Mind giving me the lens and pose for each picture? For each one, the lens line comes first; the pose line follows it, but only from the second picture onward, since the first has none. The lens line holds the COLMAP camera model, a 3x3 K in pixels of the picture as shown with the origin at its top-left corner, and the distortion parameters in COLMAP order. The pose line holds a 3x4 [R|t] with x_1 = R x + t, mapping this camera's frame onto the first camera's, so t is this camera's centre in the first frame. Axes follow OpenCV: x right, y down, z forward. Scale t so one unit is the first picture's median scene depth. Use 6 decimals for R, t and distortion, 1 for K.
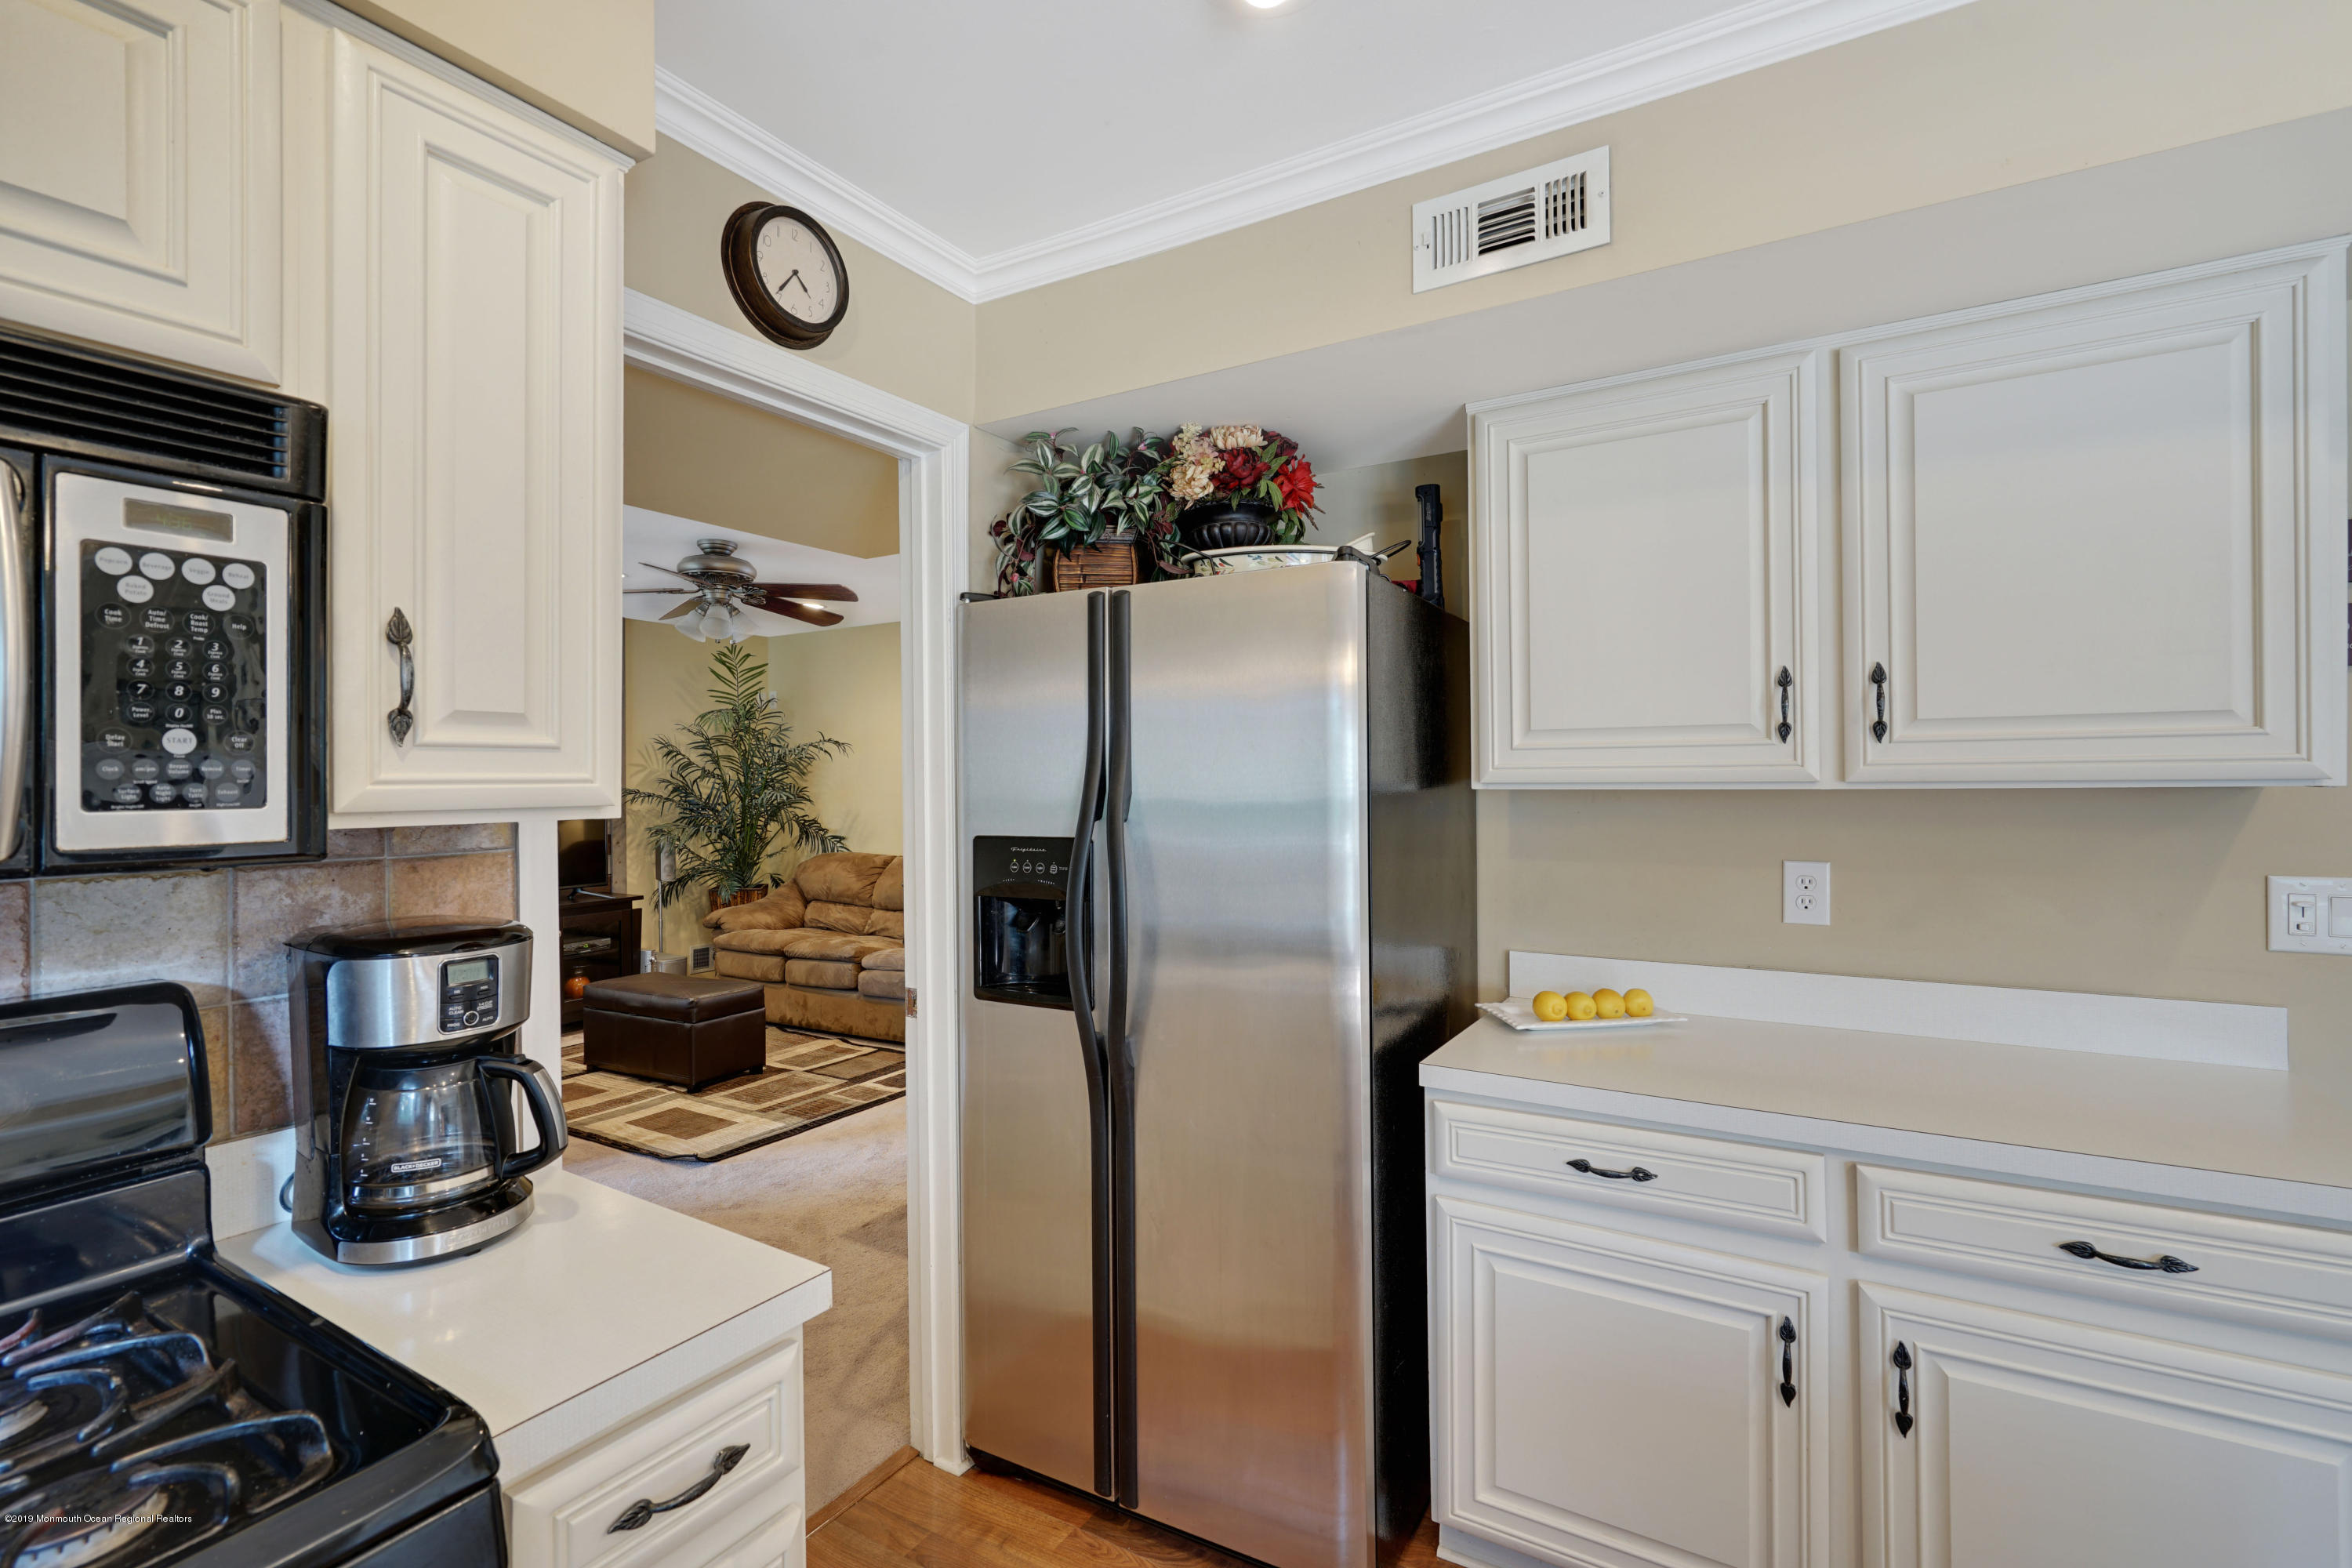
lens RADIAL K [[1055.6, 0, 1164.1], [0, 1055.6, 782.7], [0, 0, 1]] dist [-0.004128, 0.001618]
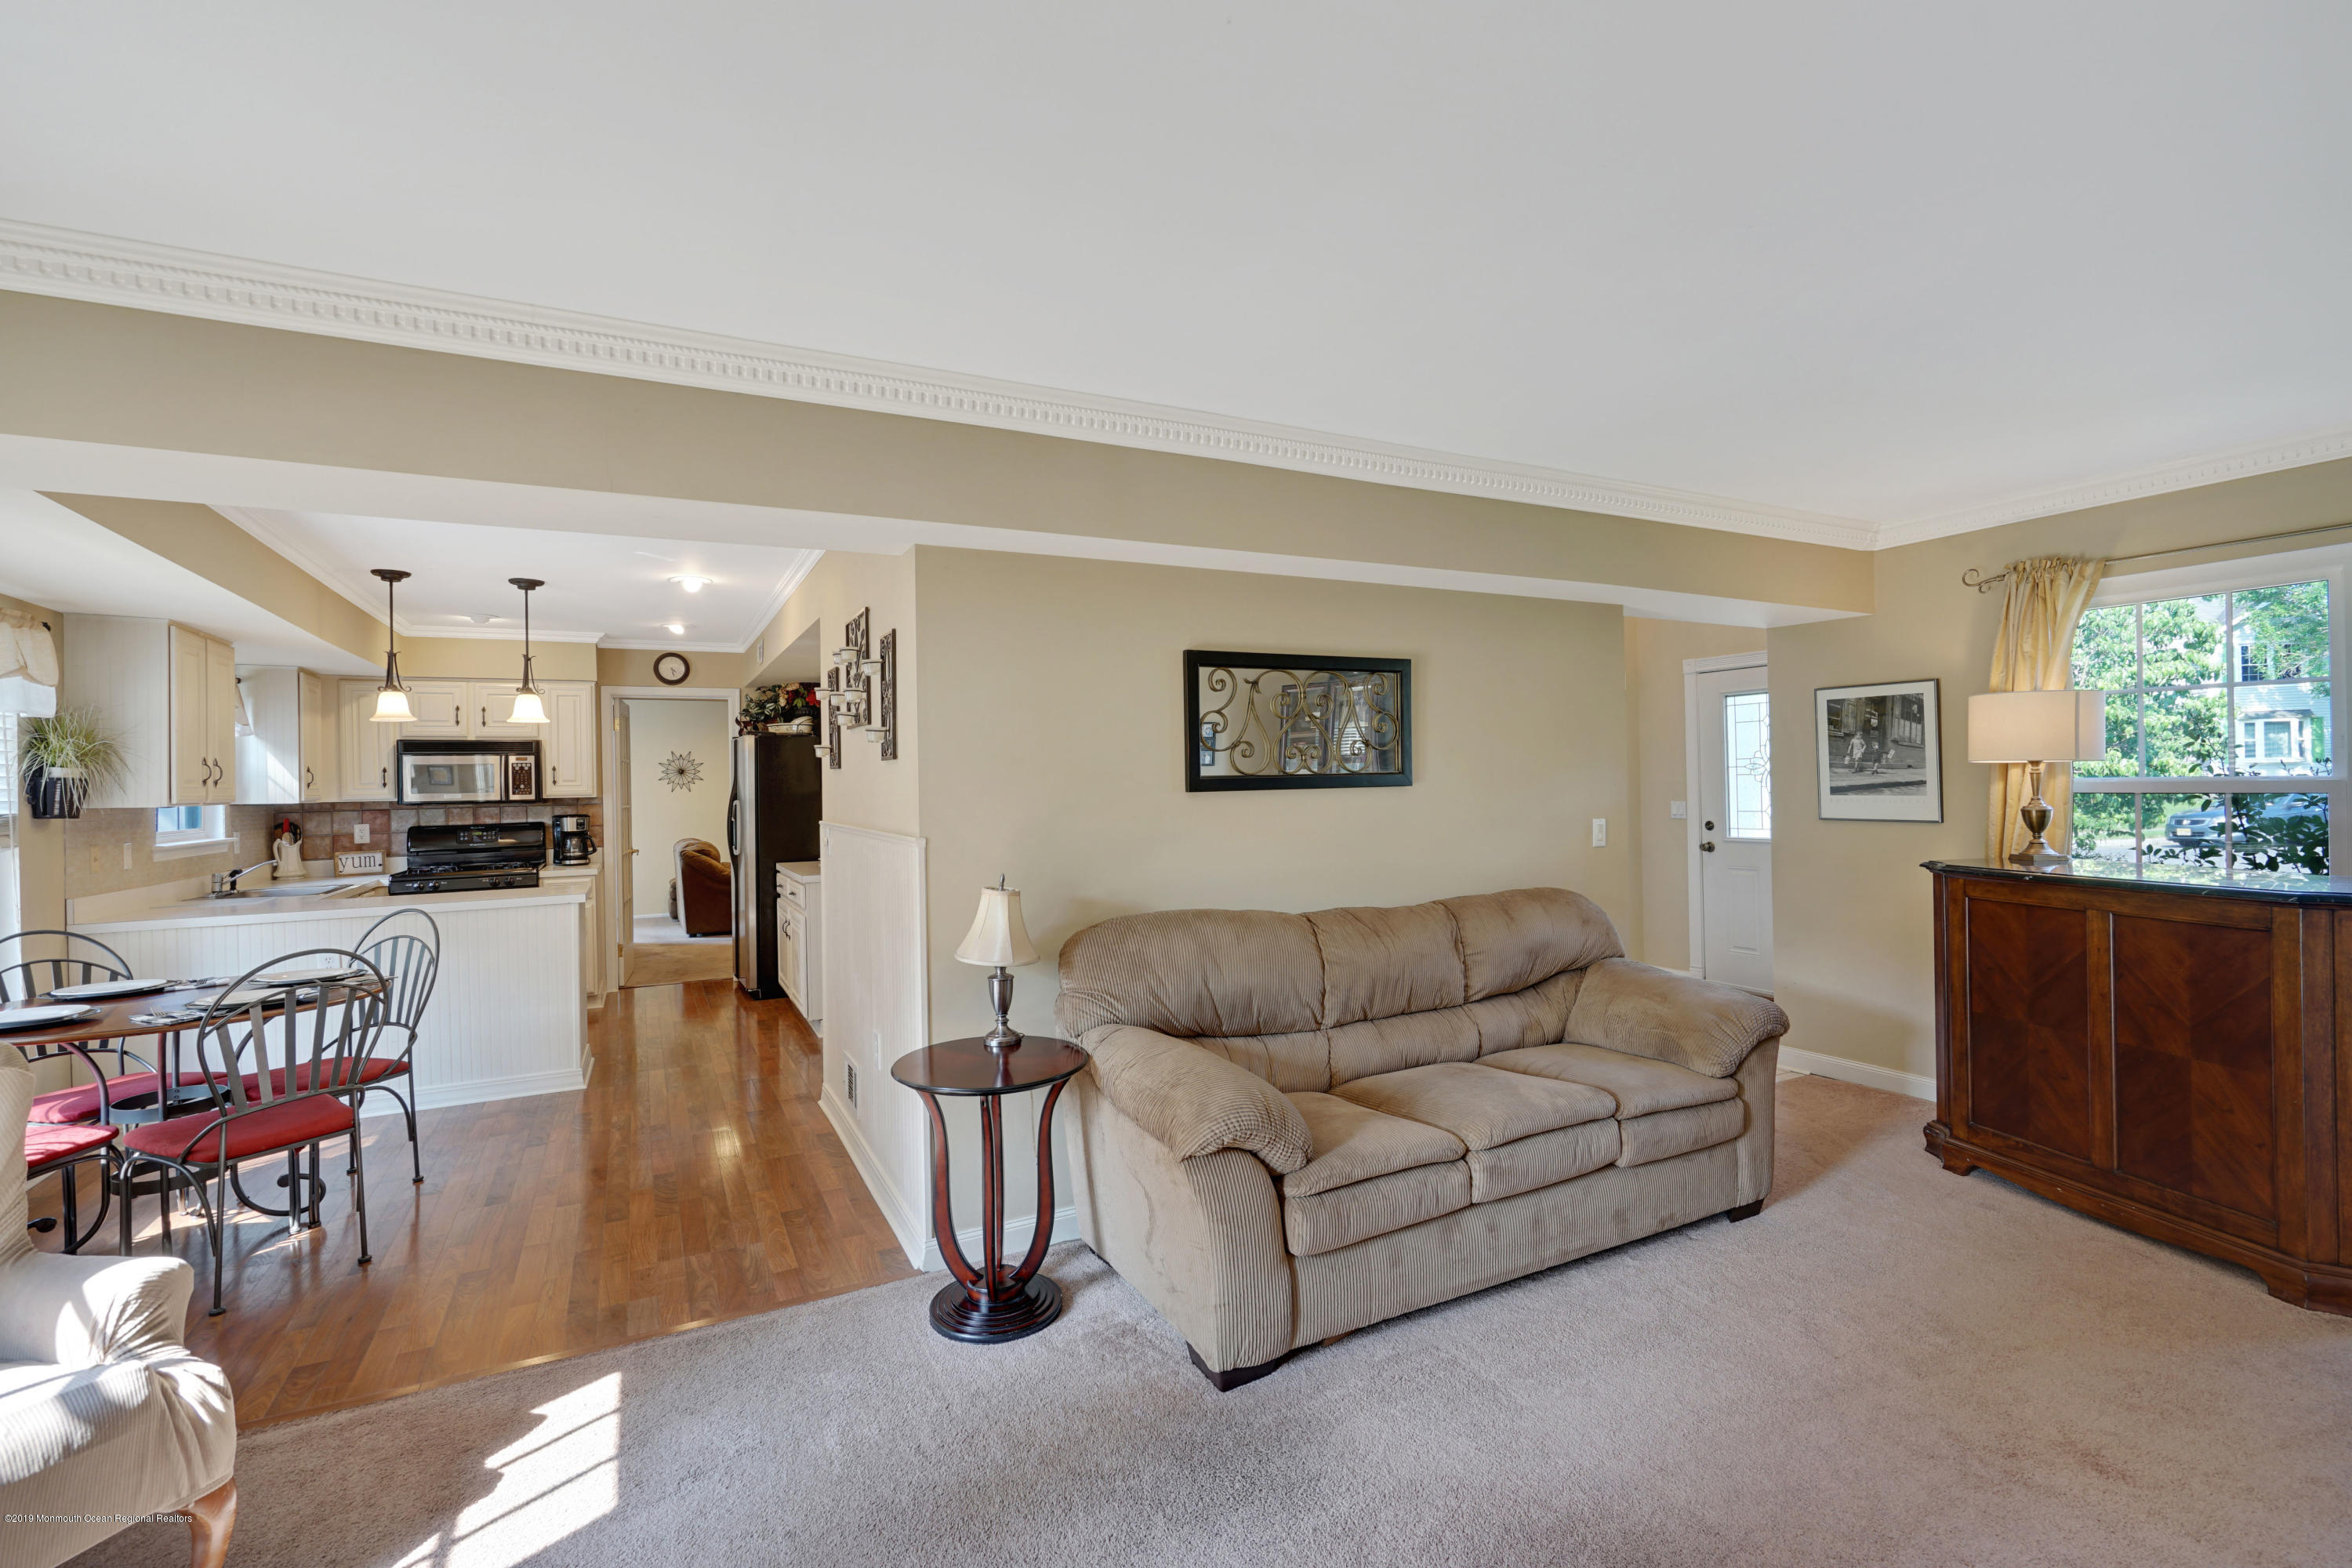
lens RADIAL K [[1055.6, 0, 1179.8], [0, 1055.6, 784.4], [0, 0, 1]] dist [-0.004128, 0.001618]
pose [[0.853060, -0.012298, -0.521668, 1.128328], [0.015998, 0.999869, 0.002588, 0.000992], [0.521567, -0.010554, 0.853145, -0.486693]]
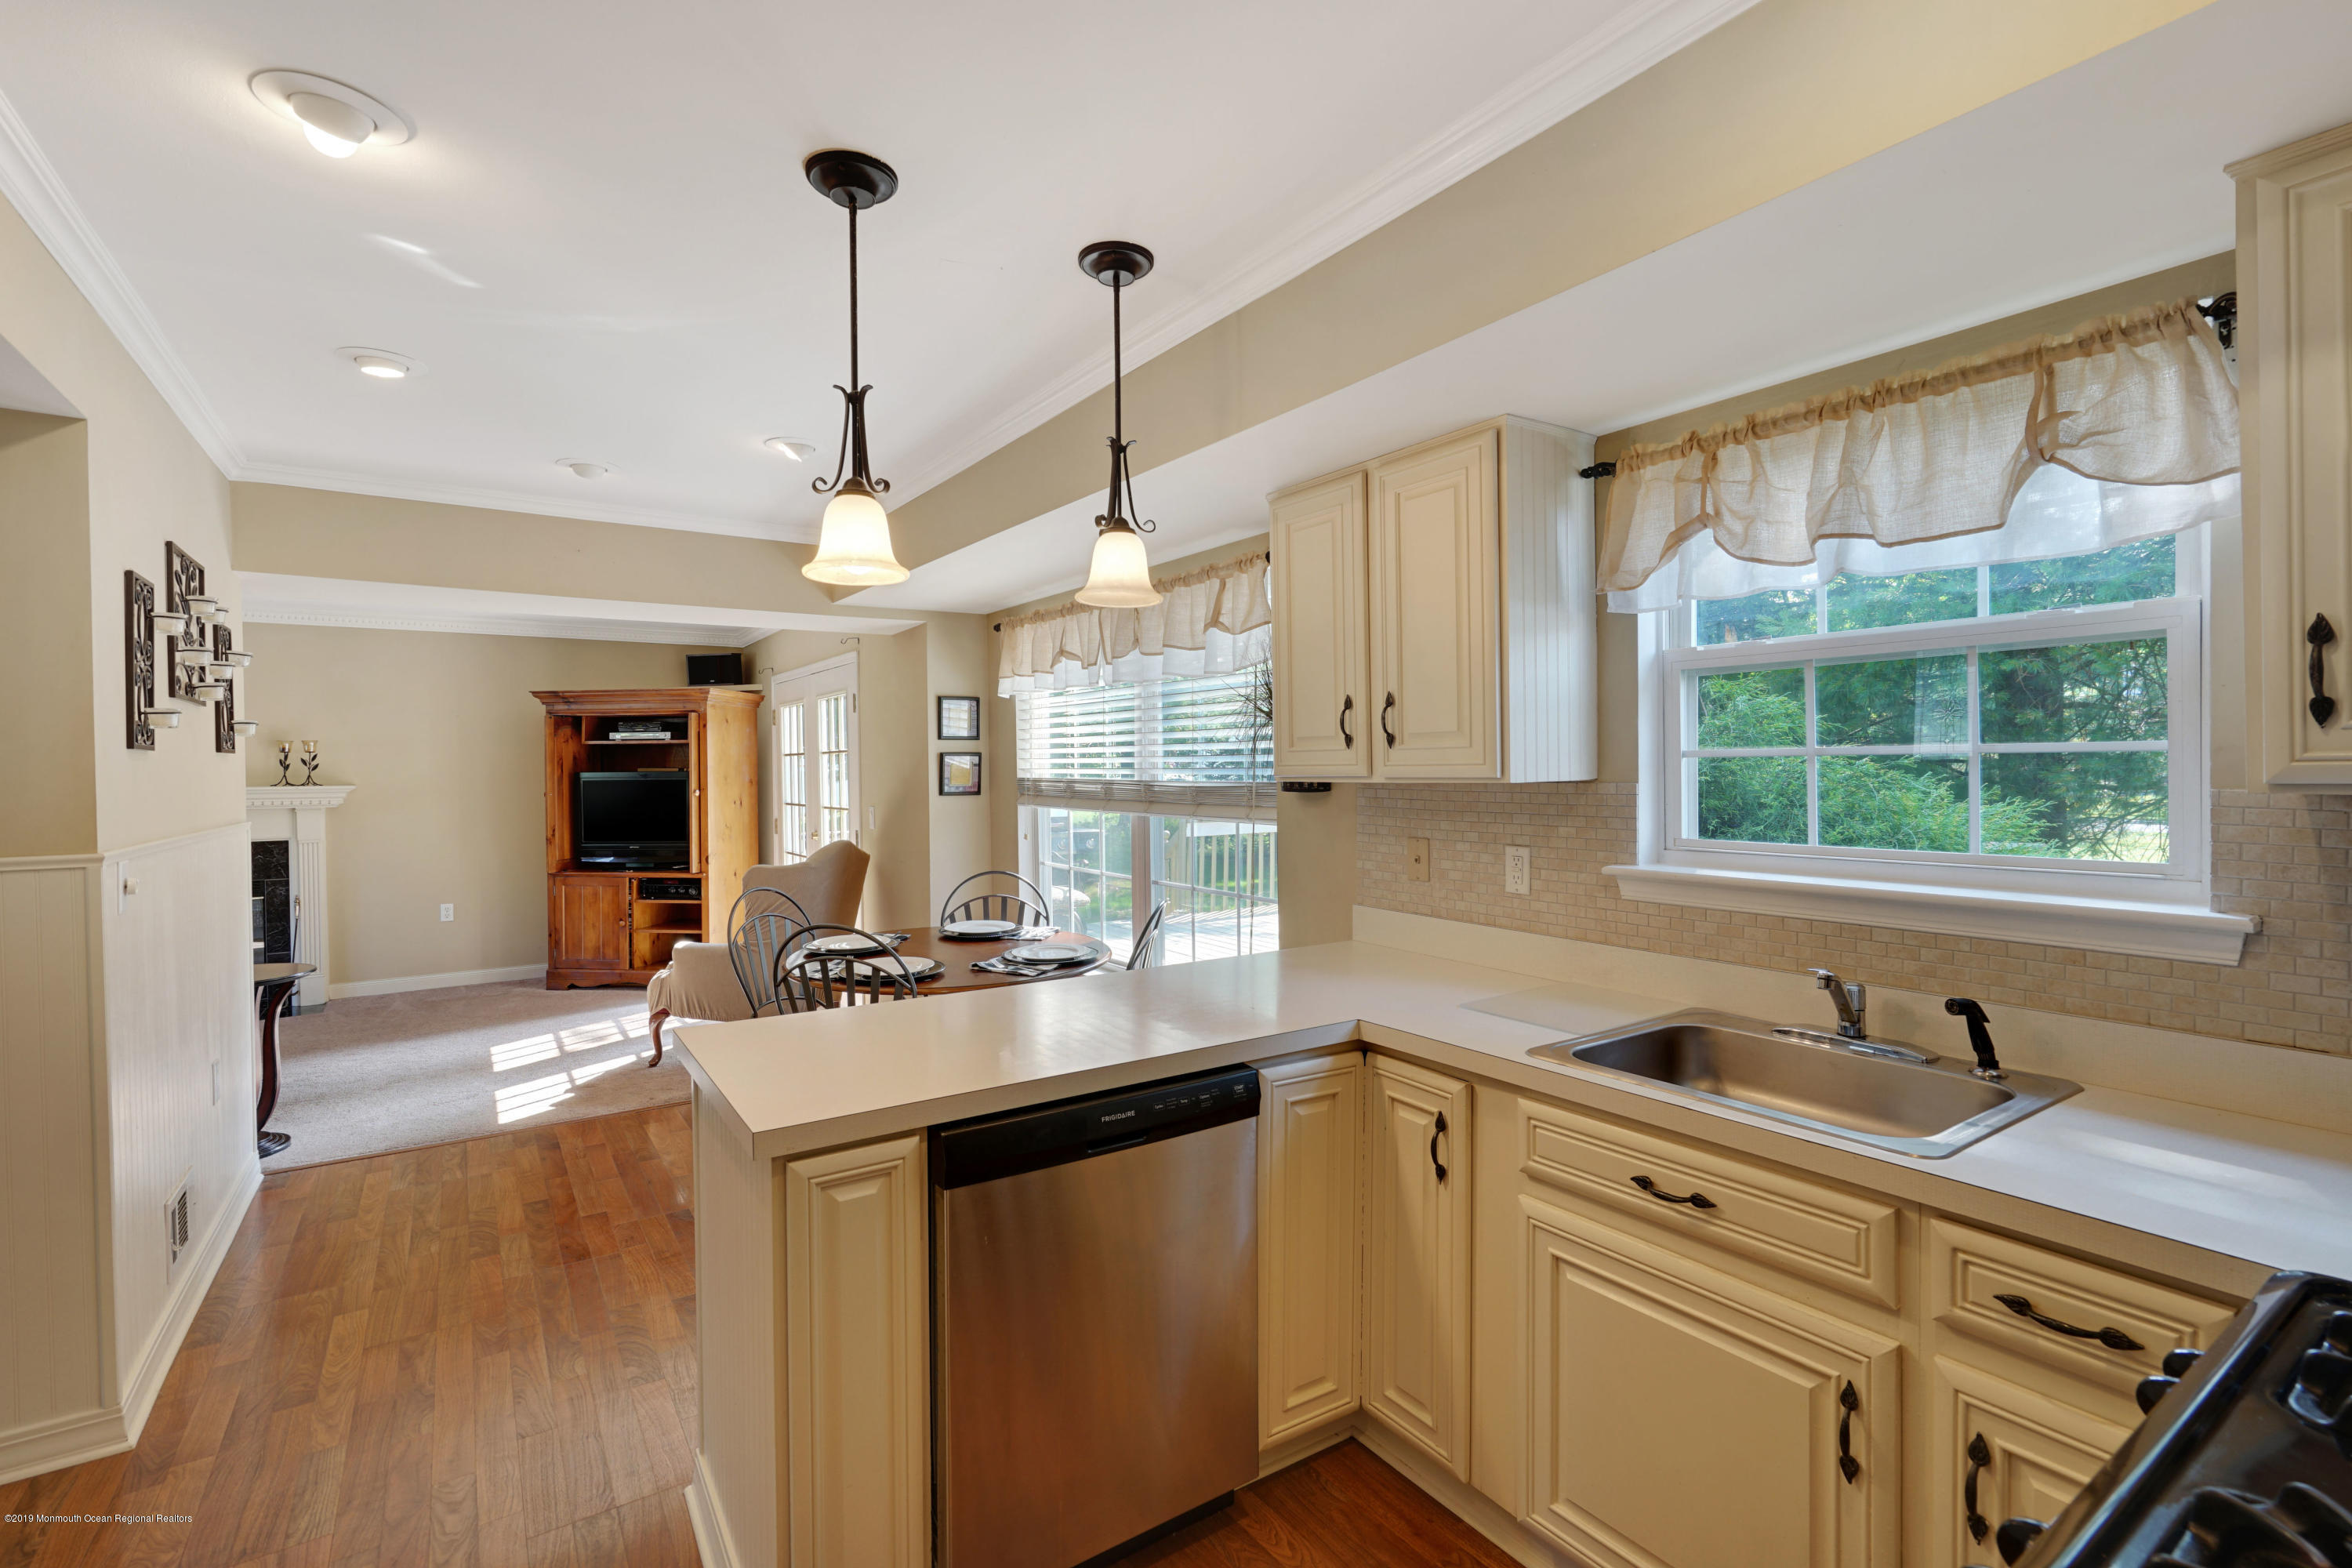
lens RADIAL K [[1055.6, 0, 1173.1], [0, 1055.6, 778.7], [0, 0, 1]] dist [-0.004128, 0.001618]
pose [[-0.910613, 0.002330, 0.413253, -0.058125], [0.007509, 0.999912, 0.010907, 0.000604], [-0.413191, 0.013035, -0.910551, 0.260422]]
